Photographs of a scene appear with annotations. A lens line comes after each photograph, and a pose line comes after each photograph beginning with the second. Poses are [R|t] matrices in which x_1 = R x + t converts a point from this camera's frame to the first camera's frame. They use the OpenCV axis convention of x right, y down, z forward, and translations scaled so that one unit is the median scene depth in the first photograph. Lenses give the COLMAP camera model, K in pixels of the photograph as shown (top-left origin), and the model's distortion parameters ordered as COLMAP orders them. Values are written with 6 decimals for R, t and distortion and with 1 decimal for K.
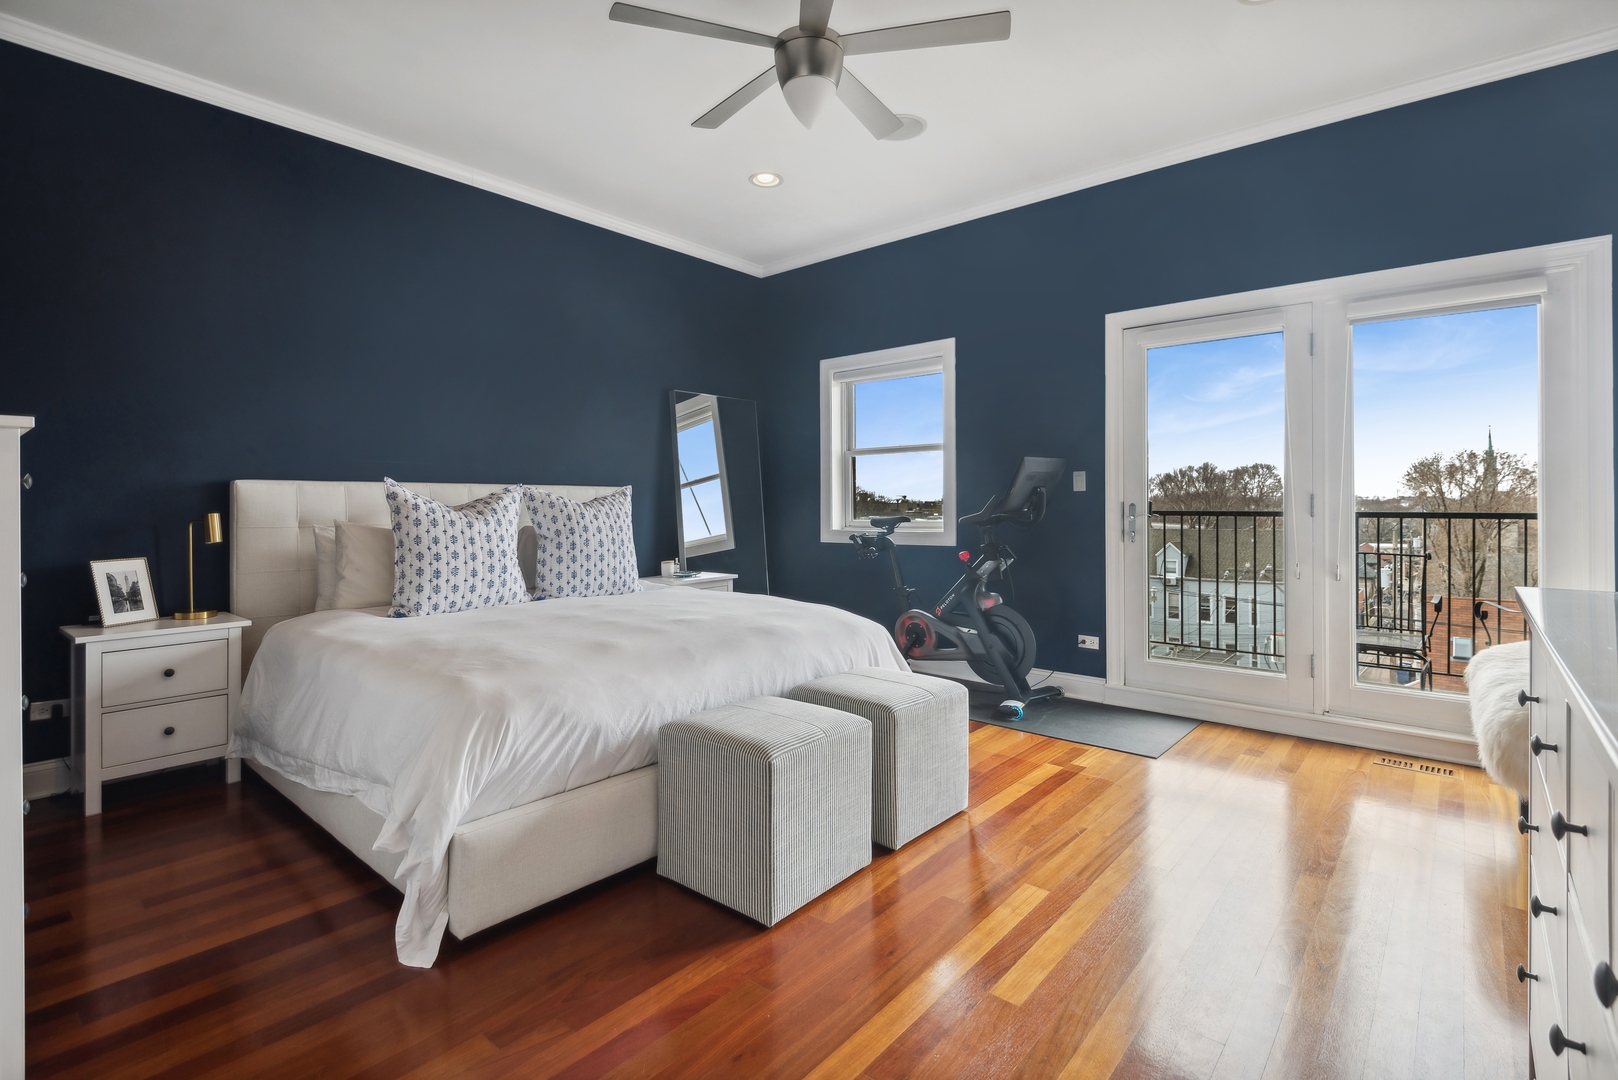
lens RADIAL K [[766.3, 0, 807.1], [0, 766.3, 508.7], [0, 0, 1]] dist [-0.000142, -0.000047]
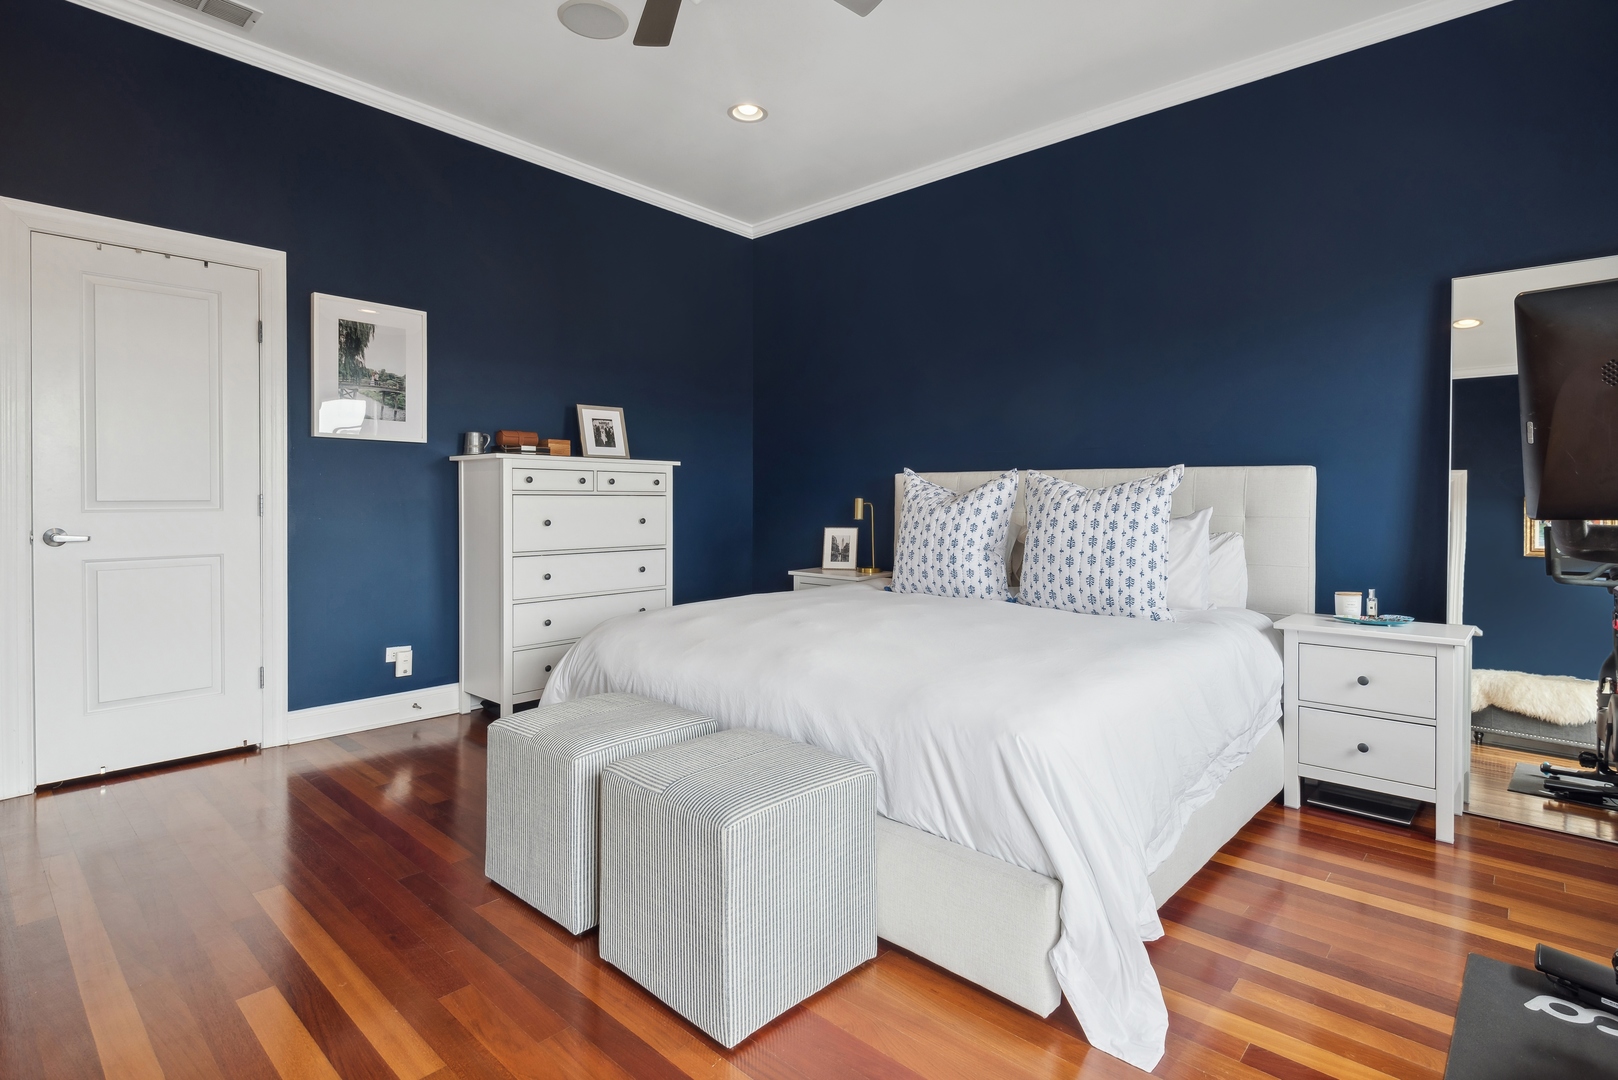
lens RADIAL K [[806.3, 0, 809.3], [0, 806.3, 486.6], [0, 0, 1]] dist [0.014407, -0.000223]
pose [[-0.045688, -0.006090, -0.998937, 0.619469], [-0.007509, 0.999955, -0.005753, -0.005321], [0.998928, 0.007238, -0.045732, 0.855450]]
